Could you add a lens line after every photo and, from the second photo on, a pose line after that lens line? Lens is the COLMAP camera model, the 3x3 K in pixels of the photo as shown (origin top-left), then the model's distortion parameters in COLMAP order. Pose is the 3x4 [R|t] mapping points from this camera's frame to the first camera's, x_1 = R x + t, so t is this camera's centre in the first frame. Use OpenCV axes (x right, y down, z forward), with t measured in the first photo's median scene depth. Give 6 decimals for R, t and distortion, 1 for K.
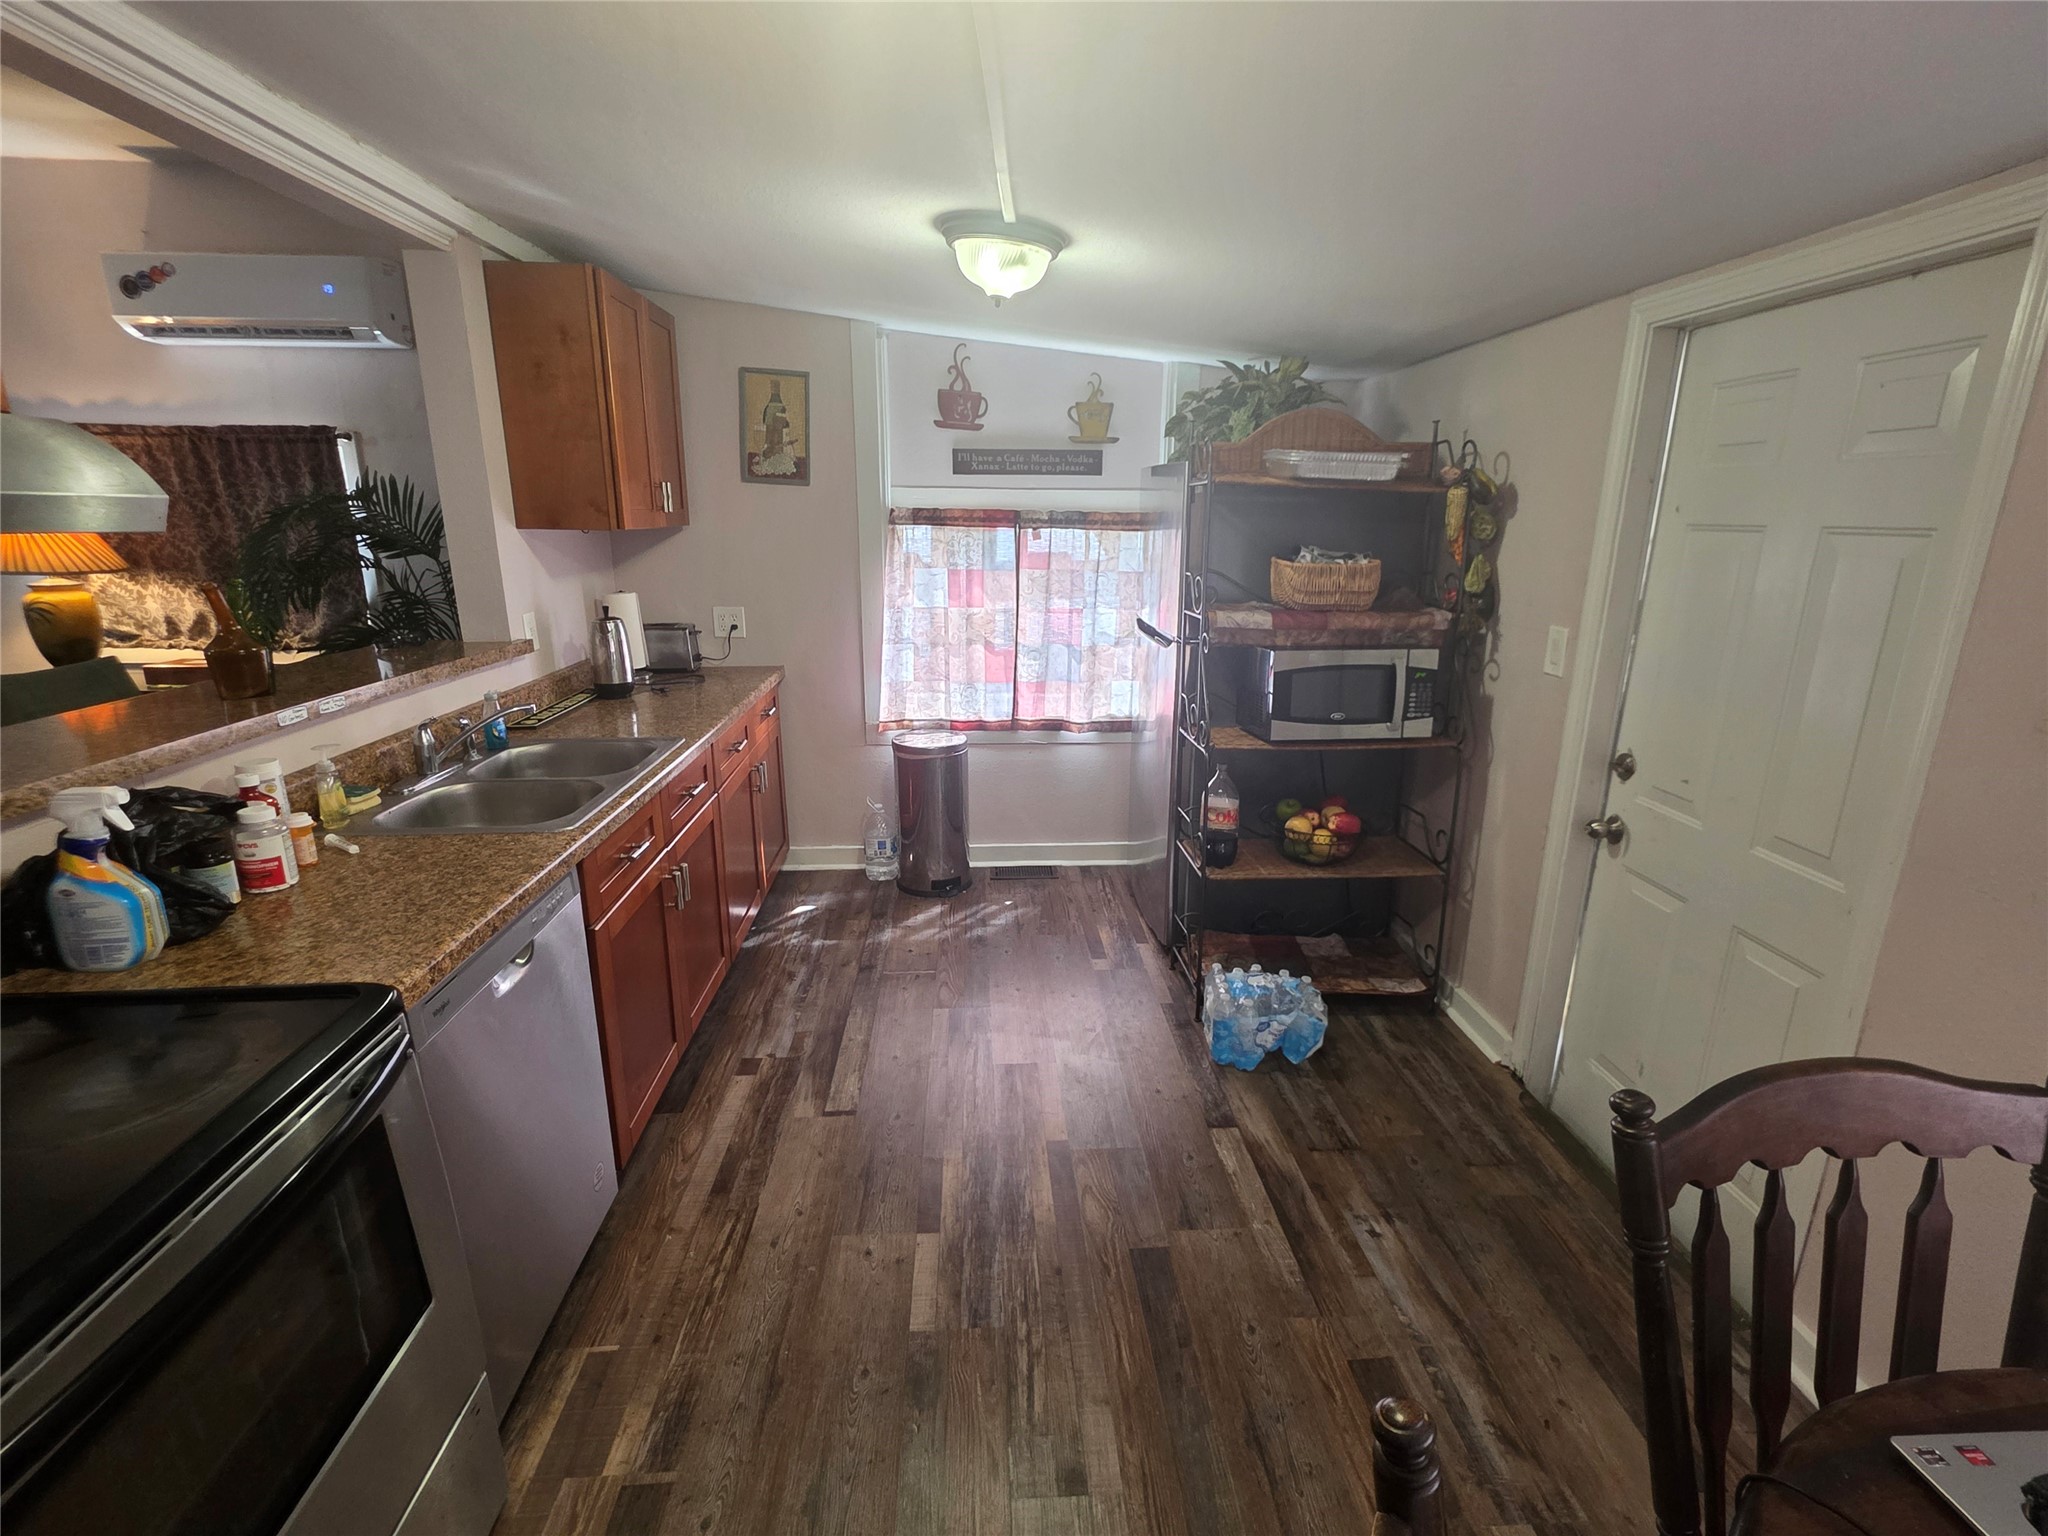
lens RADIAL K [[940.0, 0, 1027.3], [0, 940.0, 765.9], [0, 0, 1]] dist [0.001047, -0.000426]
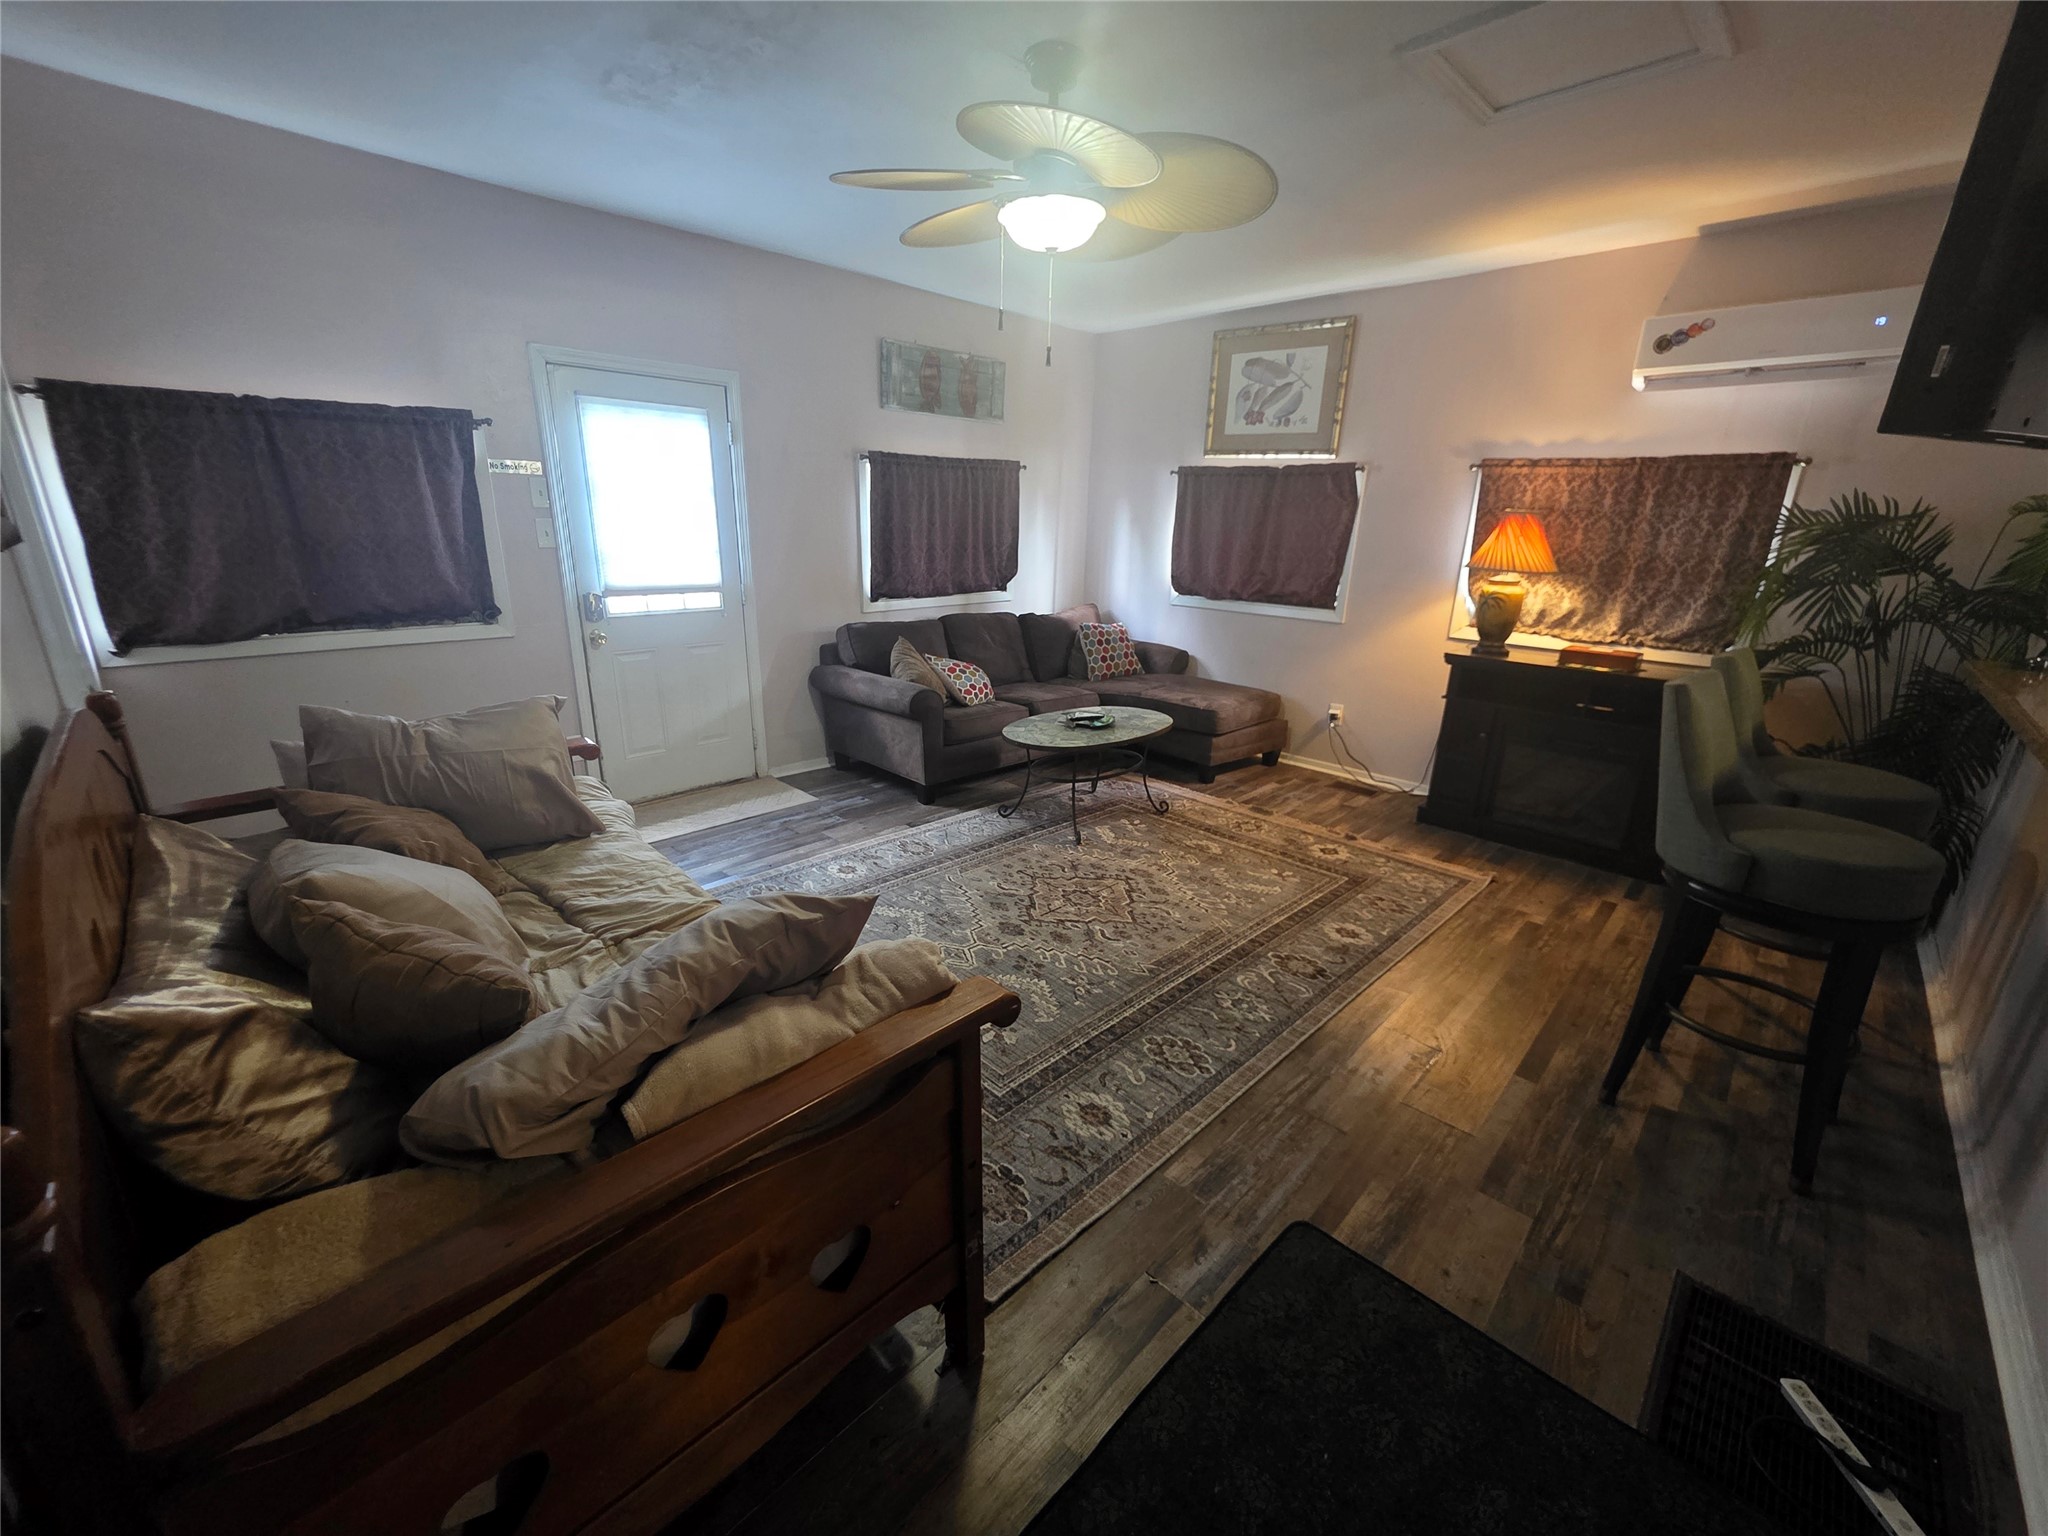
lens RADIAL K [[816.4, 0, 1030.0], [0, 816.4, 764.3], [0, 0, 1]] dist [-0.000317, -0.000114]
pose [[0.670212, 0.225835, -0.706976, -0.581435], [-0.214829, 0.970832, 0.106463, 0.081395], [0.710398, 0.080526, 0.699178, -0.267737]]
